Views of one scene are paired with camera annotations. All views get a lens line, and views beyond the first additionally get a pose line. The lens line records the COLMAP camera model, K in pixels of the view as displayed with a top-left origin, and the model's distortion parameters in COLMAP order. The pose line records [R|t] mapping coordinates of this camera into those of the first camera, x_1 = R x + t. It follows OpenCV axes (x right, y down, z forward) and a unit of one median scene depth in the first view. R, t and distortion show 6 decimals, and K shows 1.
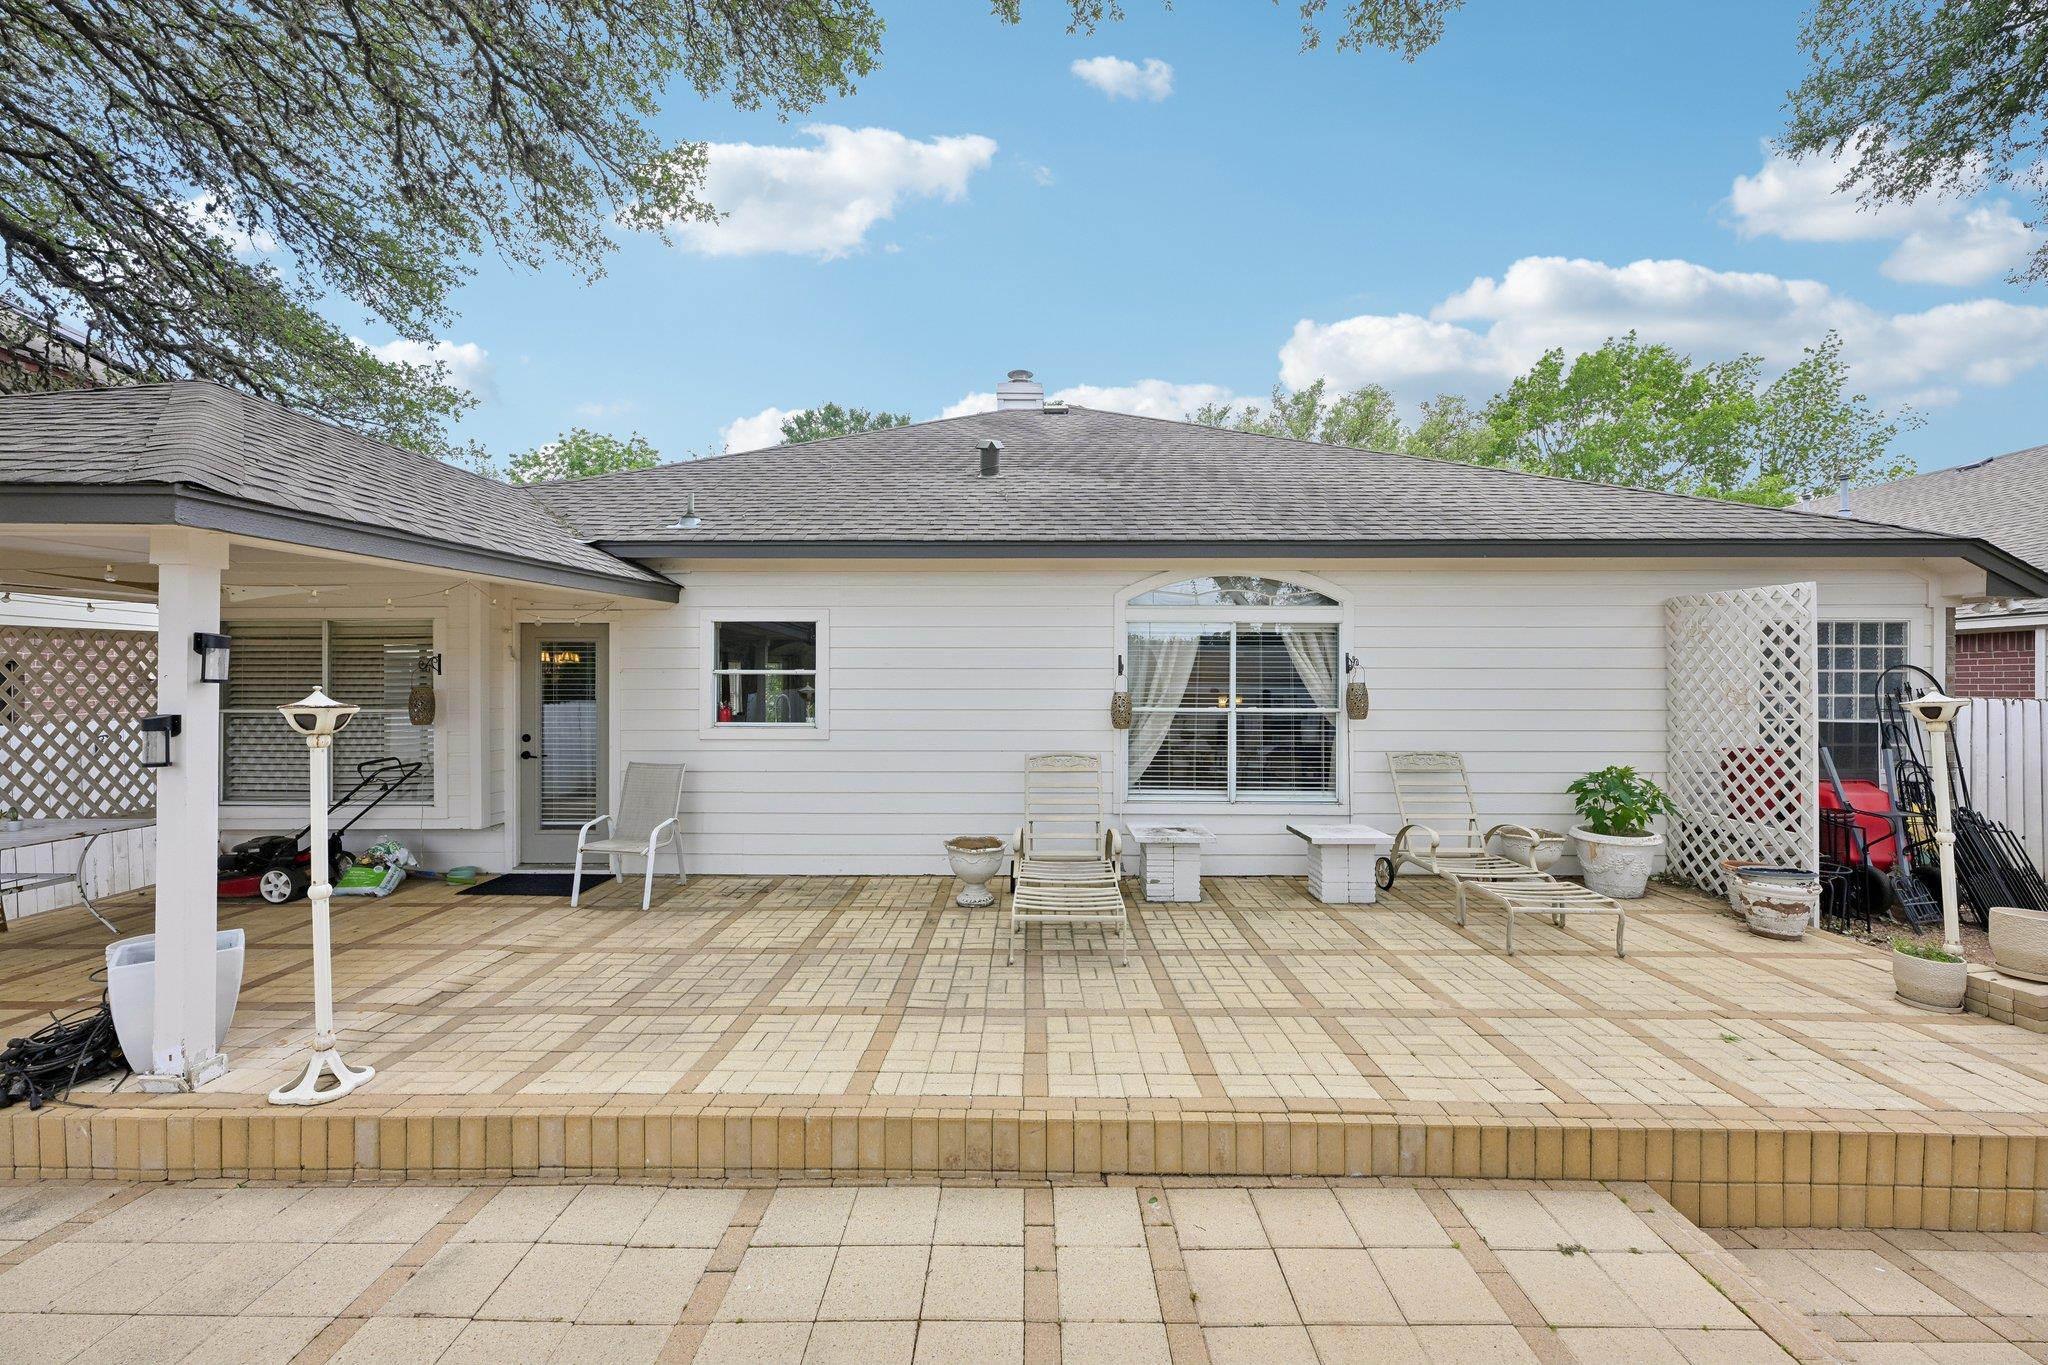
lens RADIAL K [[811.3, 0, 1024.0], [0, 811.3, 682.5], [0, 0, 1]] dist [-0.001947, -0.000255]
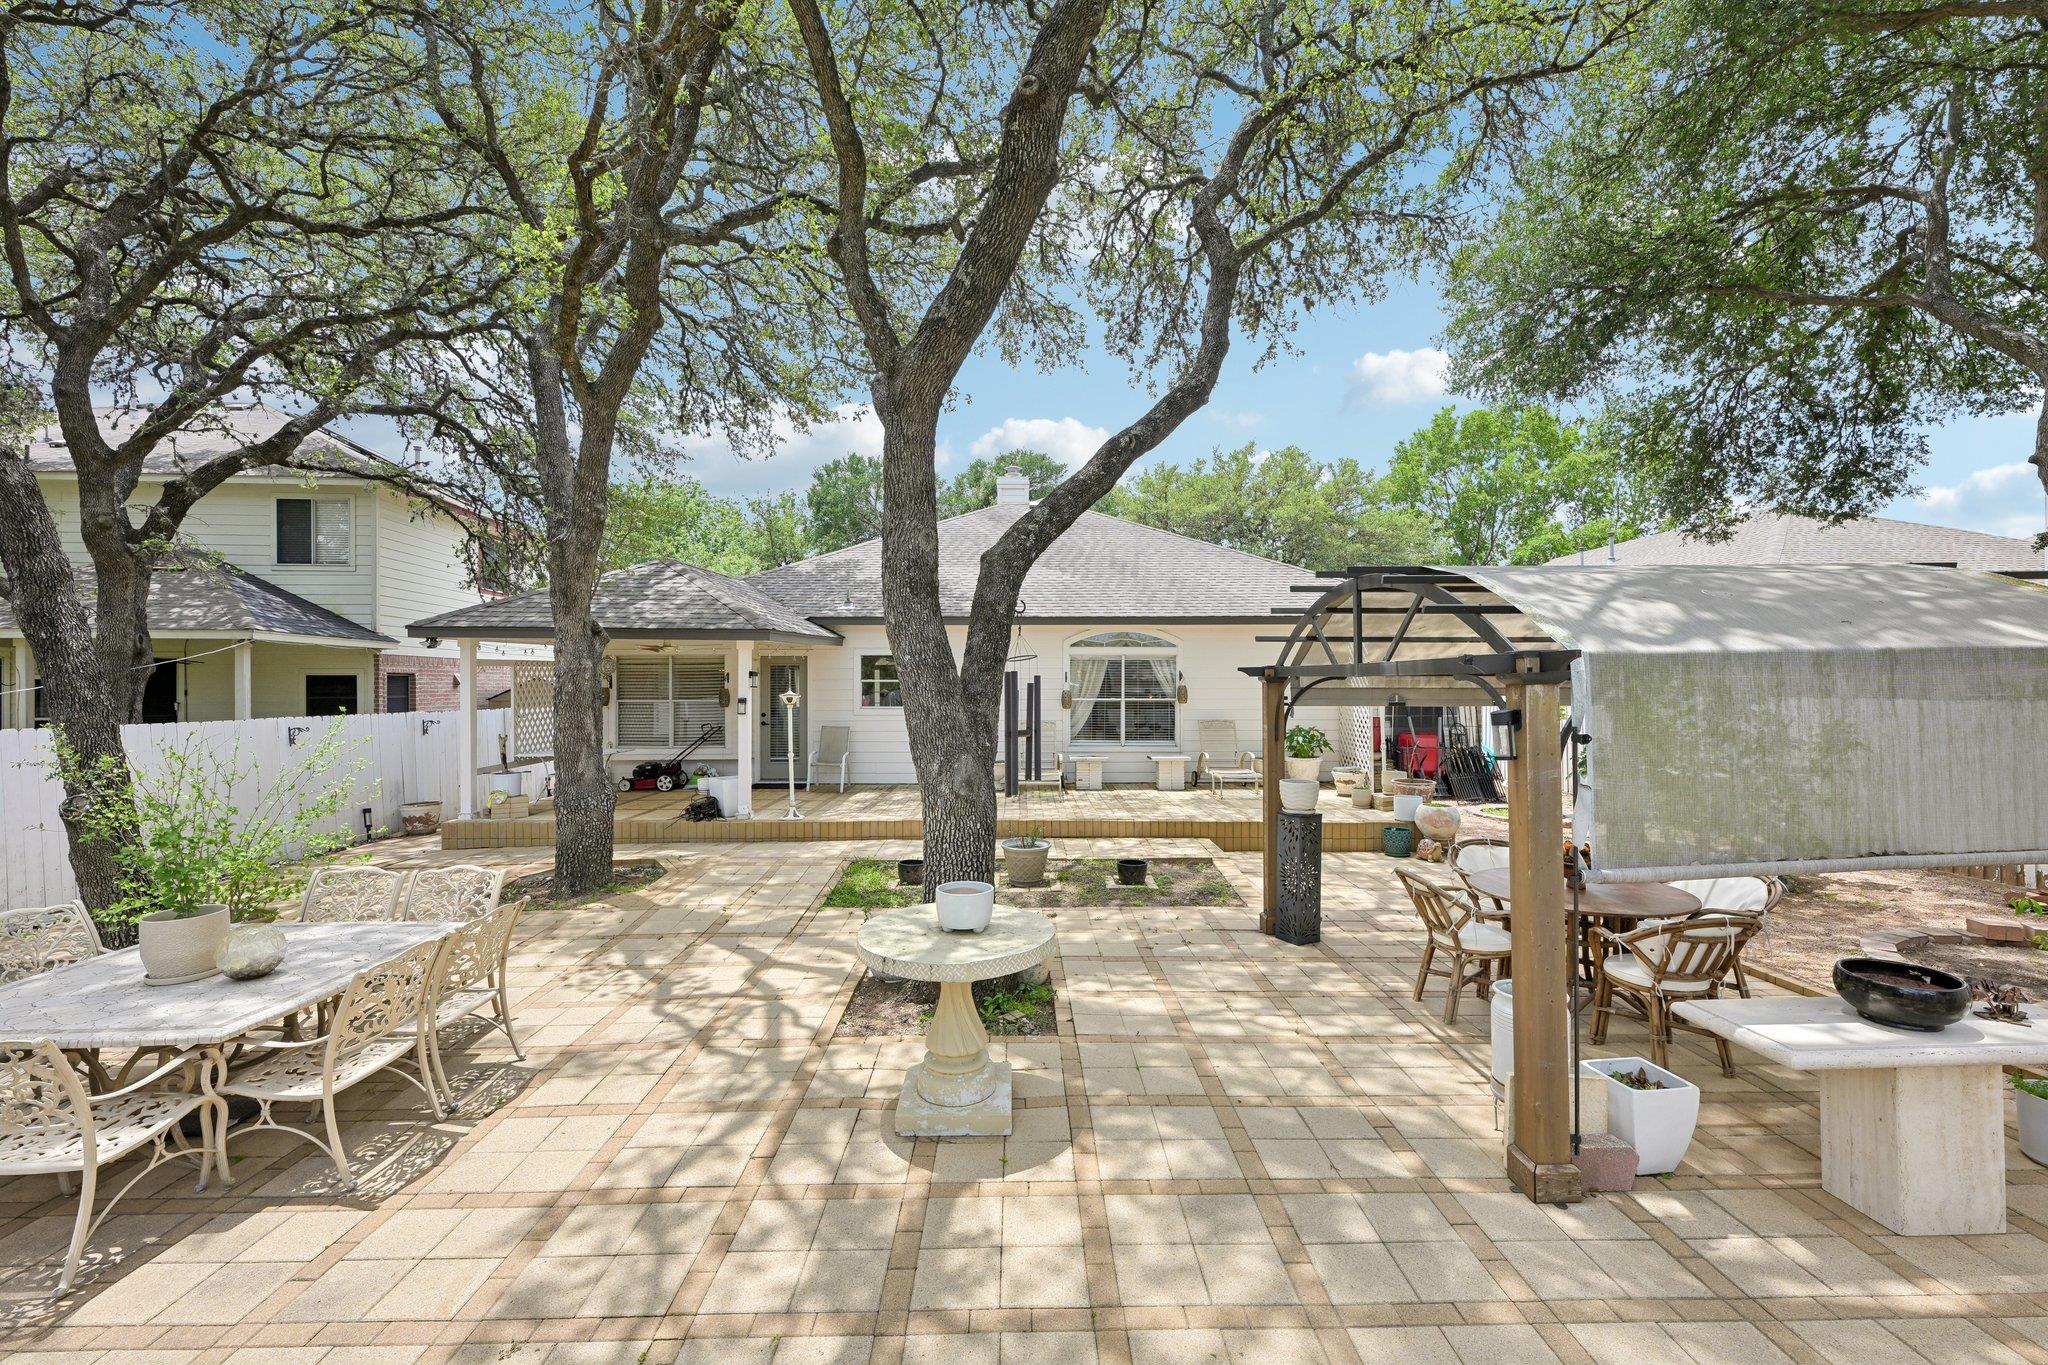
lens RADIAL K [[862.7, 0, 1024.0], [0, 862.7, 682.5], [0, 0, 1]] dist [-0.000888, -0.000125]
pose [[0.999917, -0.002535, 0.012598, -0.012689], [0.002564, 0.999994, -0.002338, -0.003643], [-0.012592, 0.002370, 0.999918, -1.248487]]
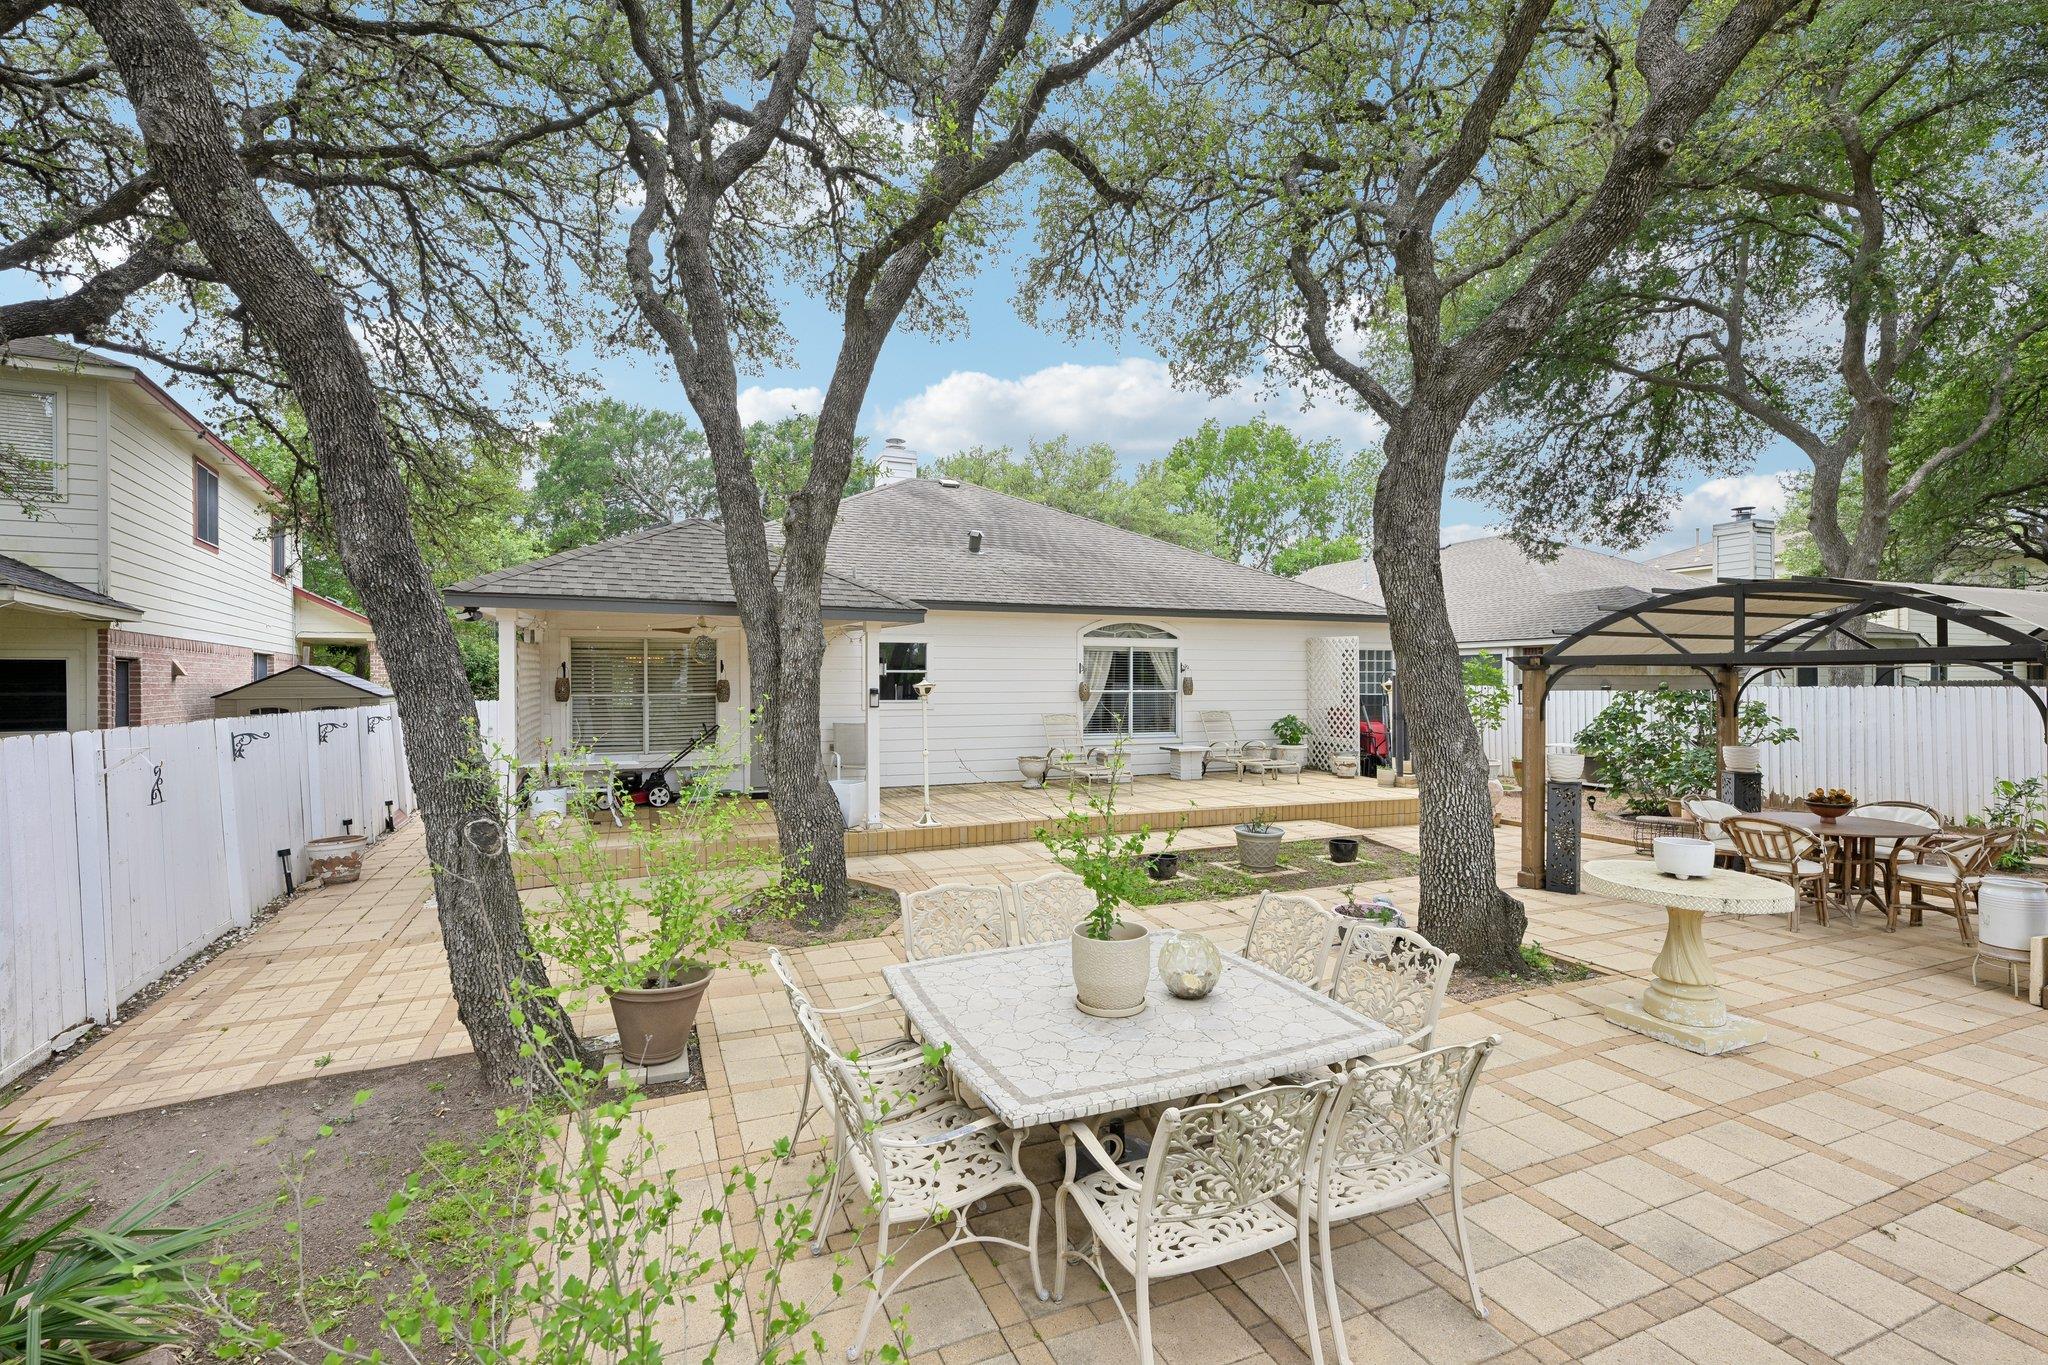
lens RADIAL K [[940.3, 0, 1024.0], [0, 940.3, 682.5], [0, 0, 1]] dist [-0.002007, -0.000097]
pose [[0.916939, -0.002571, 0.399019, -0.993262], [0.002326, 0.999997, 0.001098, 0.010656], [-0.399020, -0.000079, 0.916942, -1.102037]]
